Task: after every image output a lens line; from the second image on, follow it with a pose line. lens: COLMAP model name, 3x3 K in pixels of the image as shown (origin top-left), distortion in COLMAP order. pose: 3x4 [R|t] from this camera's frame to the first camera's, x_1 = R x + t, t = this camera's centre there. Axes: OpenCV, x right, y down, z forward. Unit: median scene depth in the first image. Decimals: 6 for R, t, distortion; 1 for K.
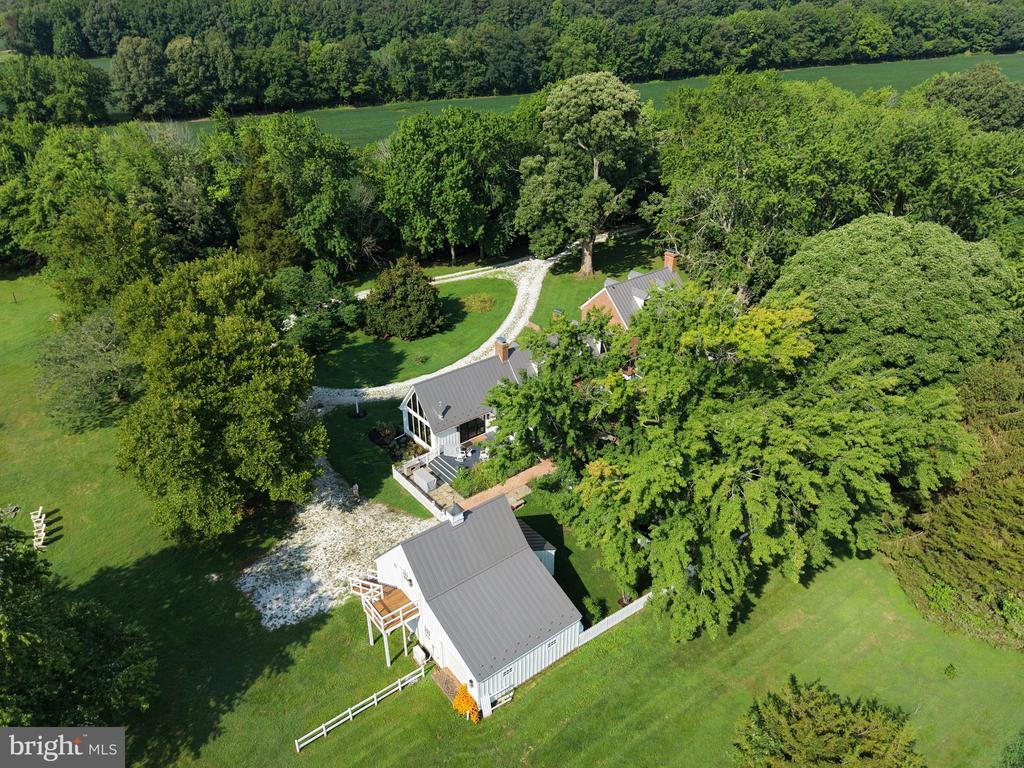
lens RADIAL K [[735.7, 0, 512.0], [0, 735.7, 384.0], [0, 0, 1]] dist [0.046264, -0.052337]
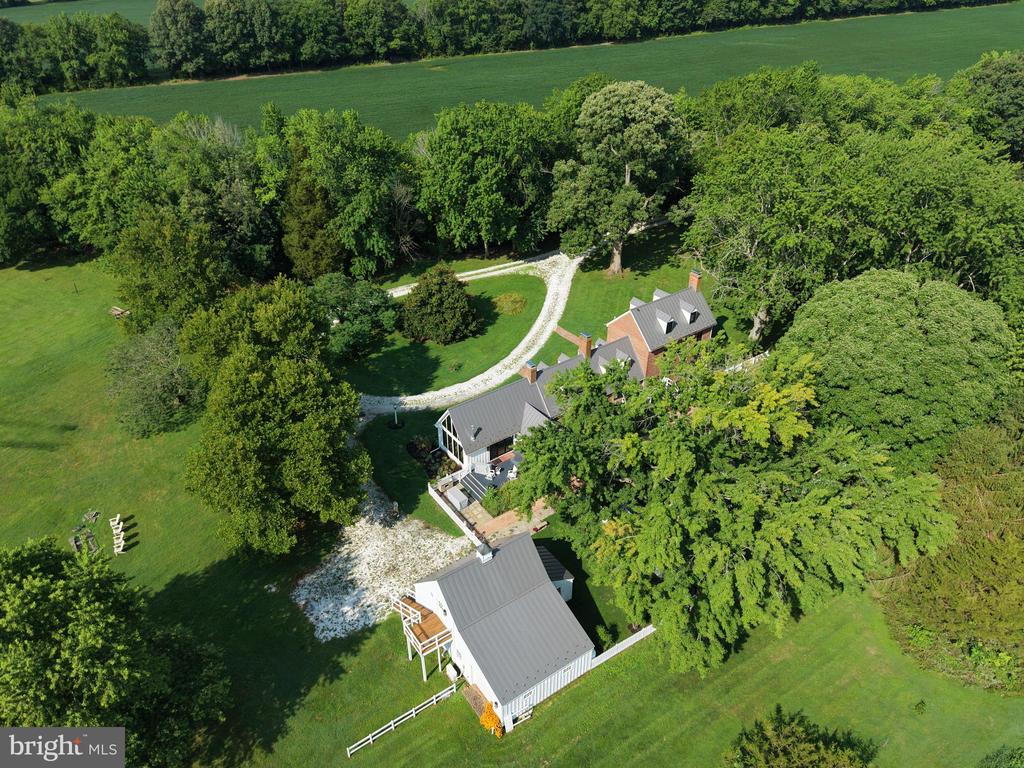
lens RADIAL K [[735.7, 0, 512.0], [0, 735.7, 384.0], [0, 0, 1]] dist [0.046264, -0.052337]
pose [[0.998922, 0.023857, -0.039812, 0.002634], [-0.020660, 0.996672, 0.078861, -0.120427], [0.041561, -0.077953, 0.996090, -0.074666]]
